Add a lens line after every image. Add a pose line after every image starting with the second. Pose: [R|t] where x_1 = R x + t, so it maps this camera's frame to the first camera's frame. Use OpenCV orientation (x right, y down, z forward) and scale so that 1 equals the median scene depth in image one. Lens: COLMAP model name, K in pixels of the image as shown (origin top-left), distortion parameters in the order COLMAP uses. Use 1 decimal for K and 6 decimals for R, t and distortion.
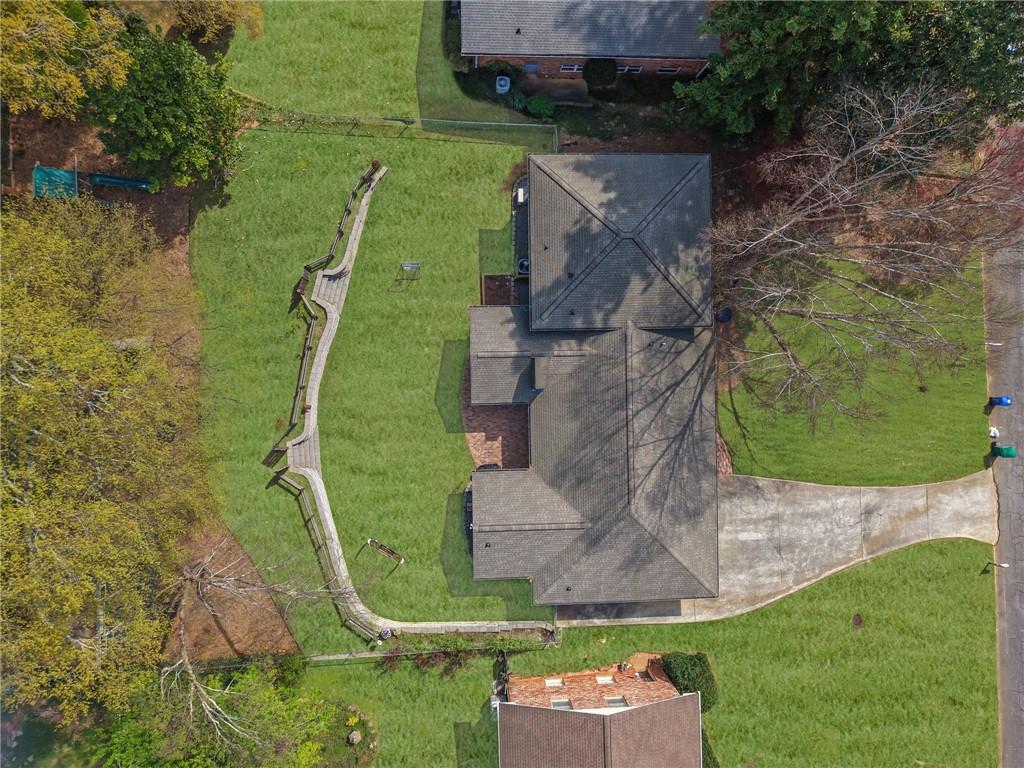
lens RADIAL K [[650.0, 0, 514.1], [0, 650.0, 379.3], [0, 0, 1]] dist [0.003651, -0.003132]
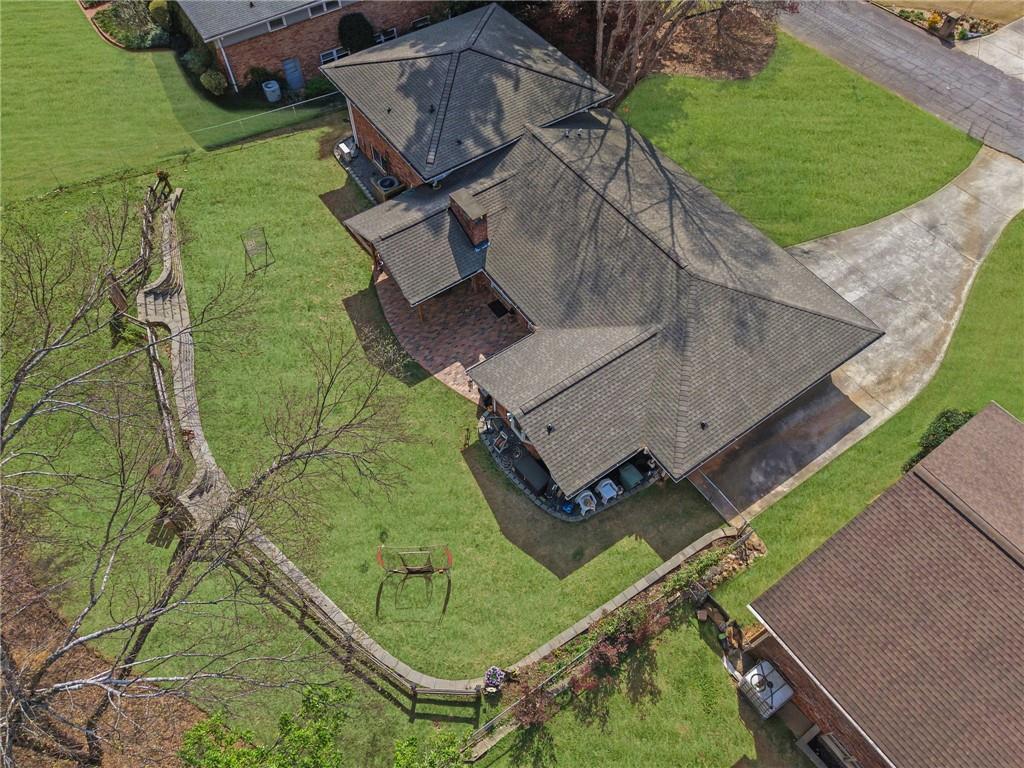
lens RADIAL K [[650.0, 0, 514.1], [0, 650.0, 379.3], [0, 0, 1]] dist [0.003651, -0.003132]
pose [[0.818254, -0.523507, 0.237486, -0.179561], [0.572383, 0.703681, -0.420964, 0.442226], [0.053263, 0.480389, 0.875437, 0.437332]]
